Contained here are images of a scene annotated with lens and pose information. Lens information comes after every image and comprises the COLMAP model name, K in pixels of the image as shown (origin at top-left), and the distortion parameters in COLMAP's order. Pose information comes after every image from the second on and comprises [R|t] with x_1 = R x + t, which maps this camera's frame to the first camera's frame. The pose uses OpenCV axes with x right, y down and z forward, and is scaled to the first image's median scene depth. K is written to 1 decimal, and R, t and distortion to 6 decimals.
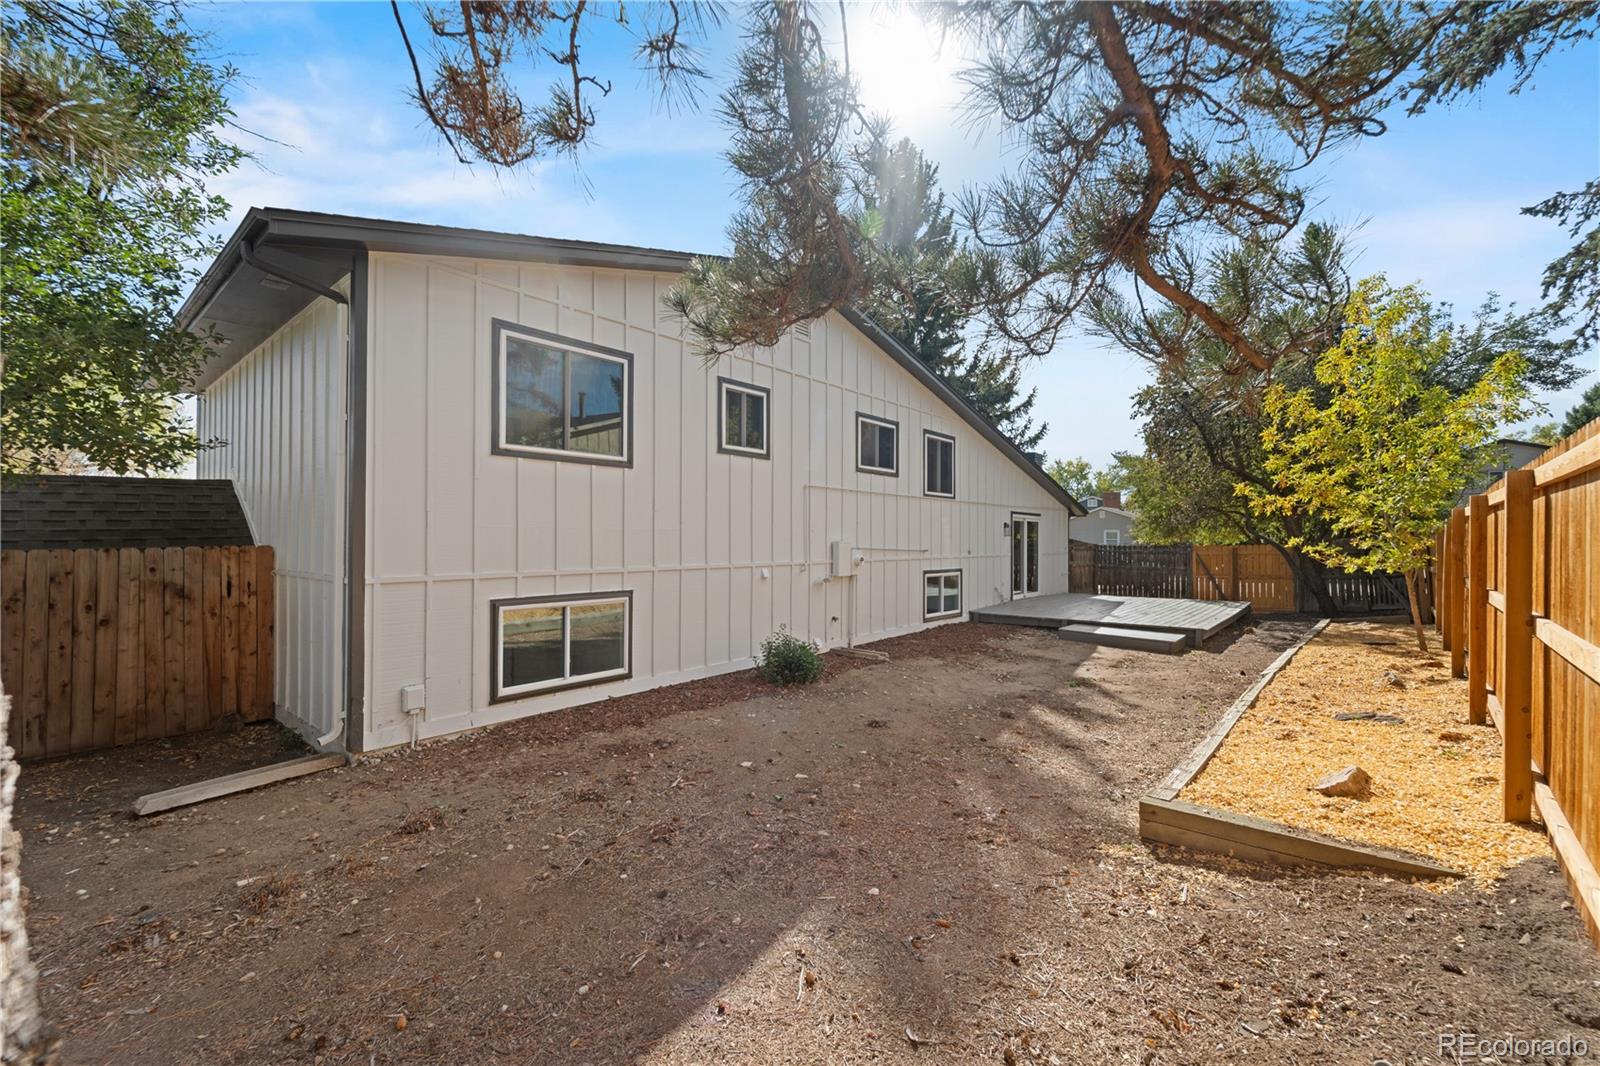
lens RADIAL K [[655.3, 0, 802.6], [0, 655.3, 530.8], [0, 0, 1]] dist [0.005116, -0.002411]
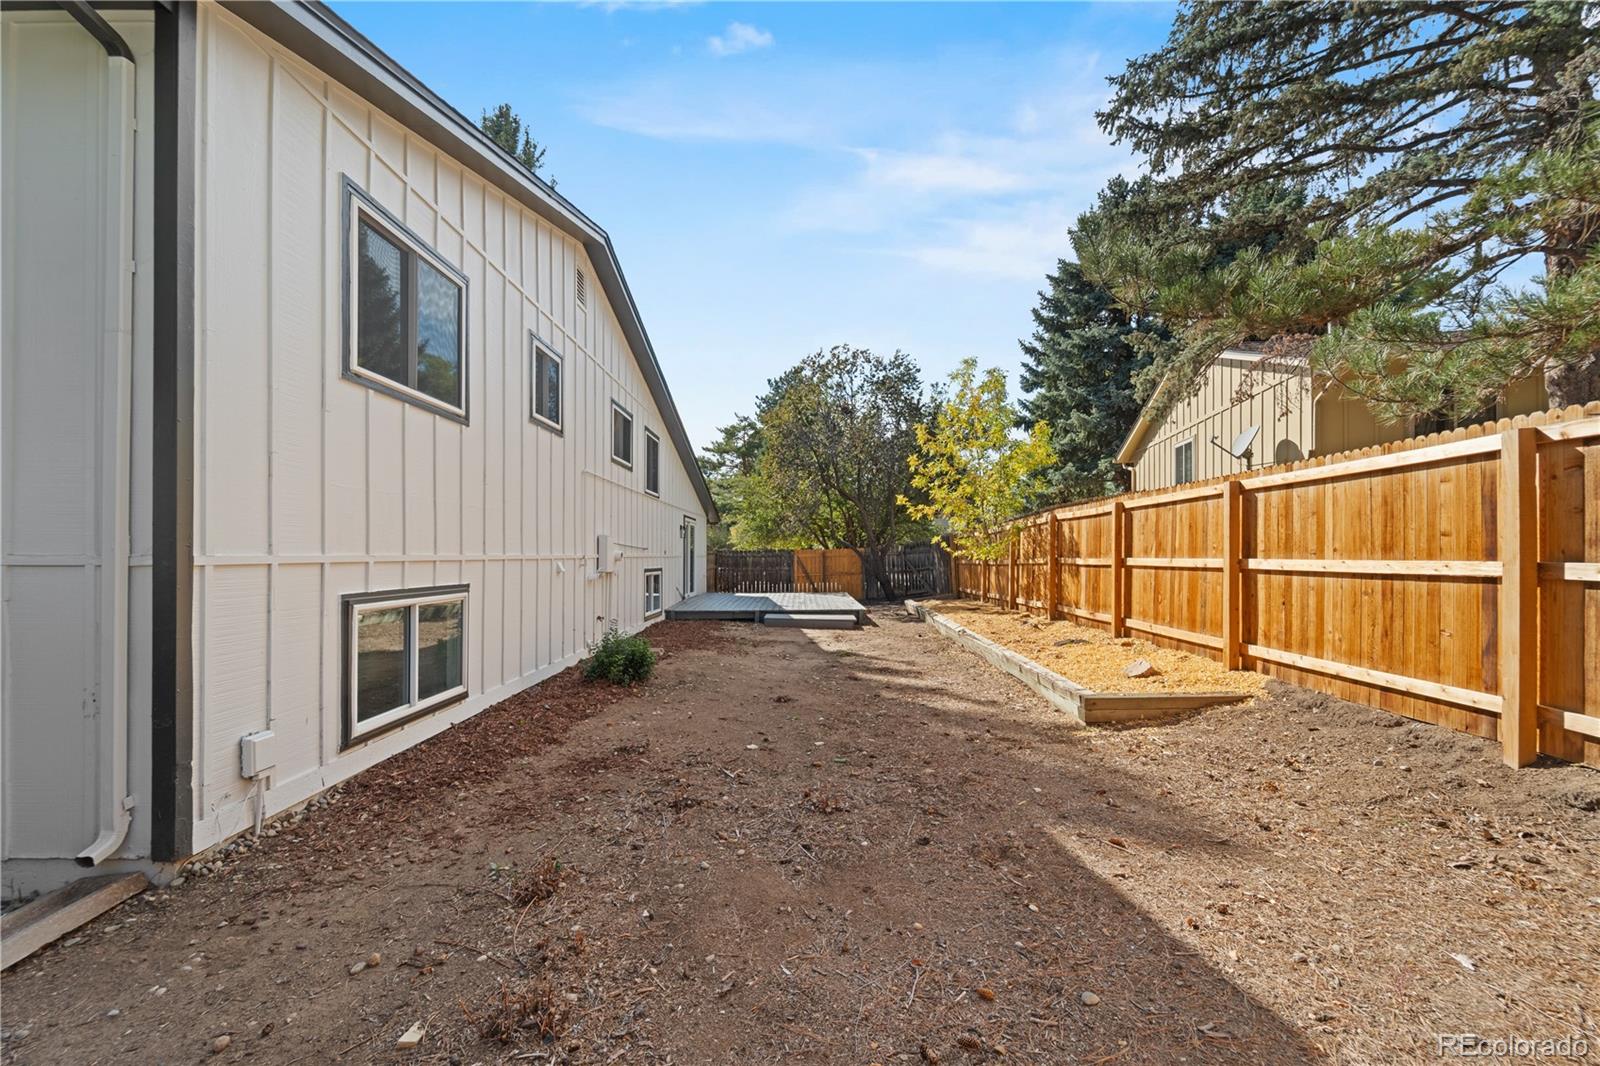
lens RADIAL K [[655.3, 0, 799.4], [0, 655.3, 548.0], [0, 0, 1]] dist [0.005116, -0.002411]
pose [[0.769818, 0.002962, 0.638256, -0.541508], [-0.005052, 0.999986, 0.001453, 0.053841], [-0.638243, -0.004343, 0.769823, 0.185435]]
